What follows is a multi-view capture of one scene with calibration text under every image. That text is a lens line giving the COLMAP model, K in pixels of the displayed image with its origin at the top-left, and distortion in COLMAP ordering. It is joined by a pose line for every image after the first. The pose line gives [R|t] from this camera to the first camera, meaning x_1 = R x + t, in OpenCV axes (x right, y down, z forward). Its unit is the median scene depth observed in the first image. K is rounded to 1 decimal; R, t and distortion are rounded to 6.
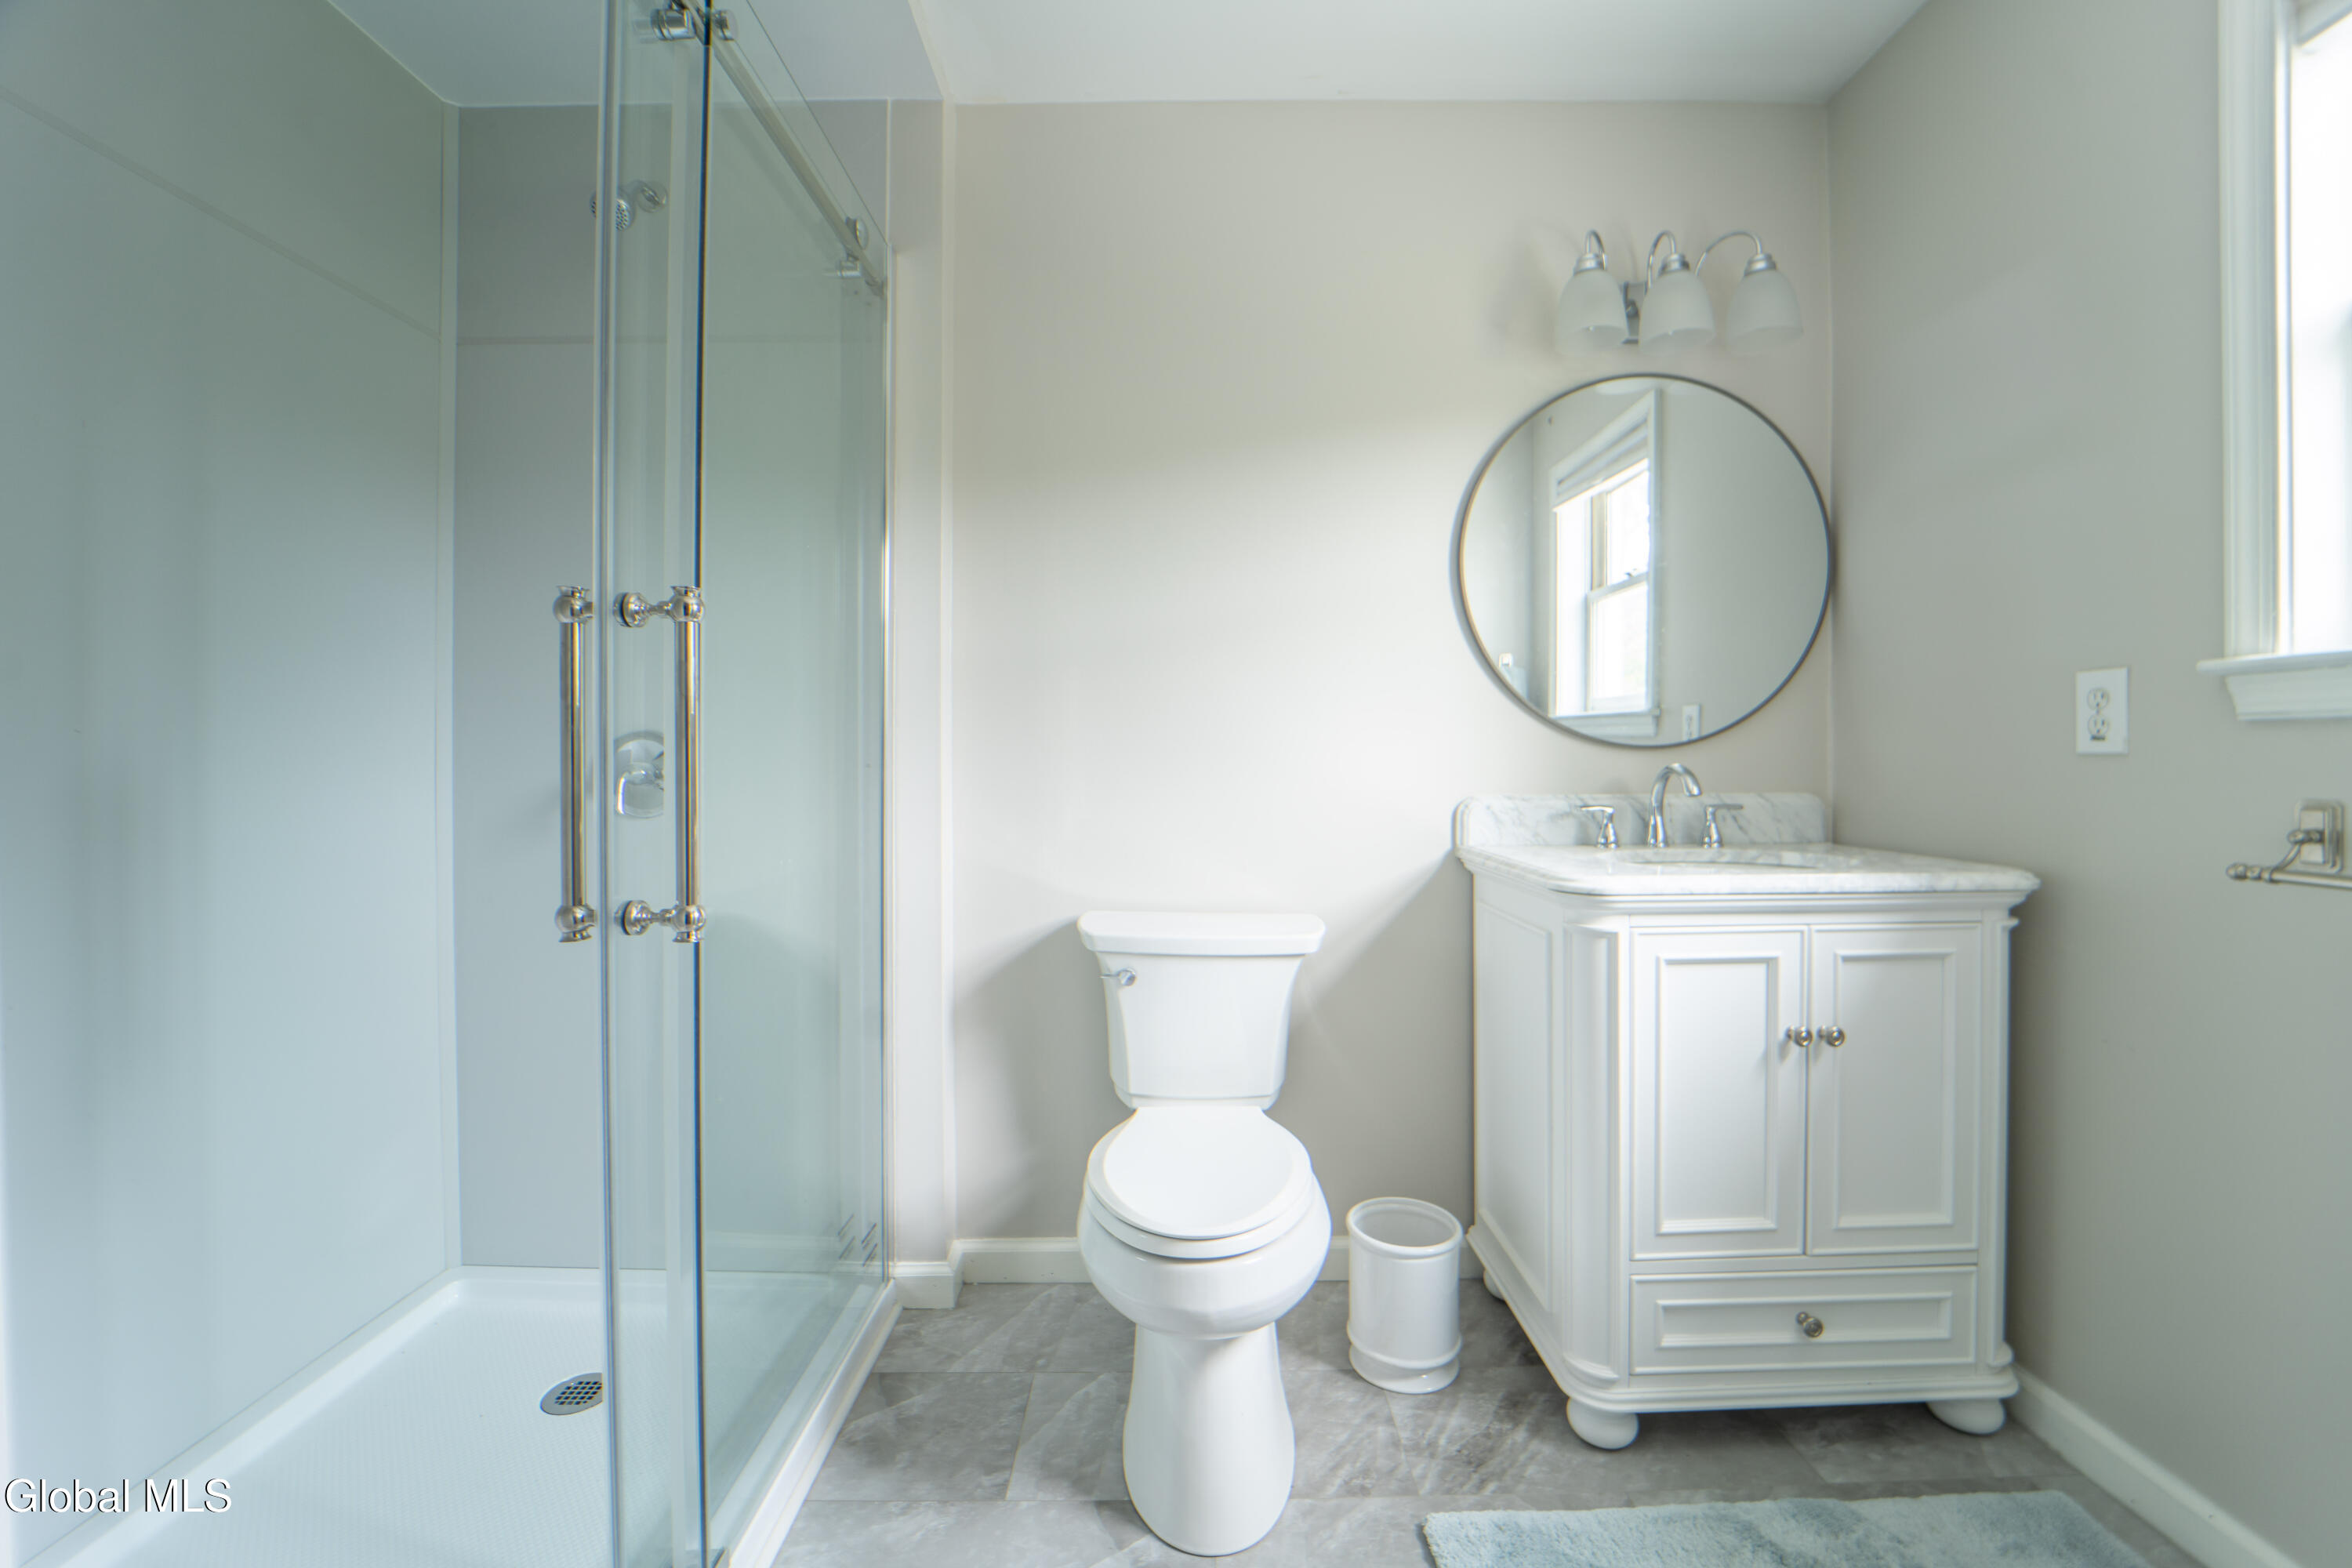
lens RADIAL K [[966.0, 0, 1182.6], [0, 966.0, 765.8], [0, 0, 1]] dist [-0.019096, 0.000244]
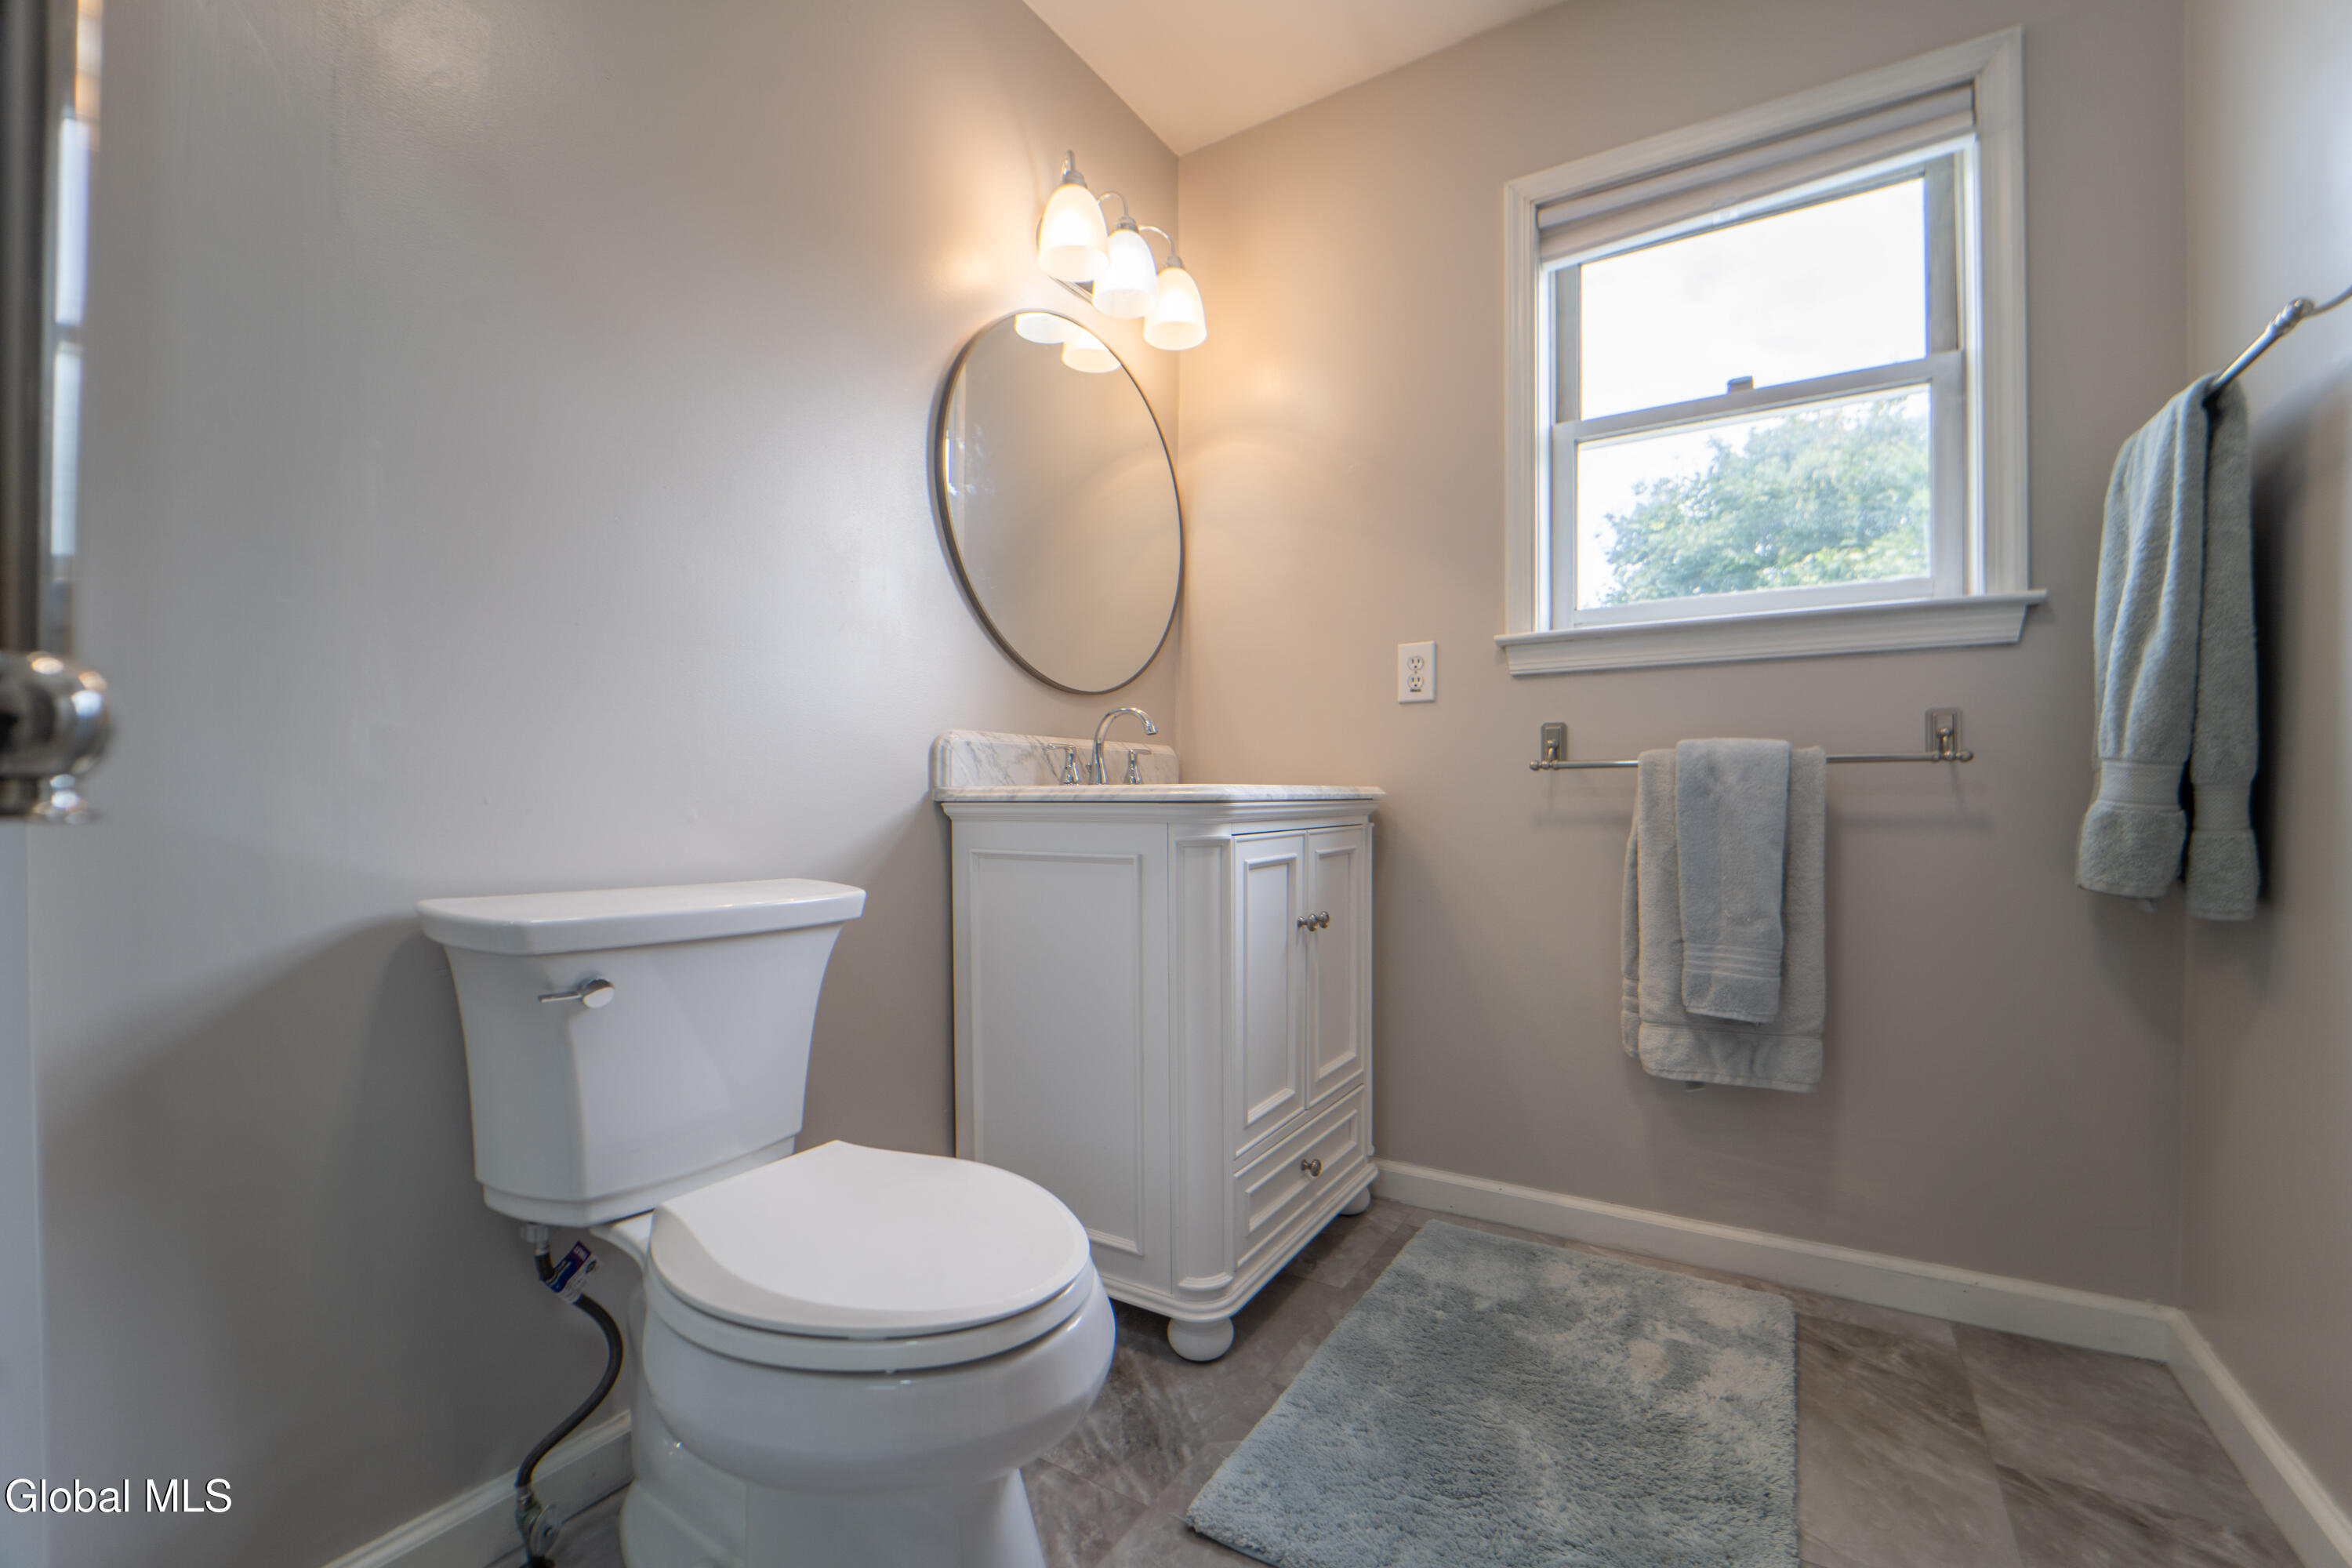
lens RADIAL K [[966.7, 0, 1190.6], [0, 966.7, 804.8], [0, 0, 1]] dist [-0.001957, -0.000102]
pose [[0.532558, -0.002600, 0.846390, -0.431379], [0.005759, 0.999983, -0.000552, 0.135222], [-0.846374, 0.005168, 0.532564, 0.481250]]
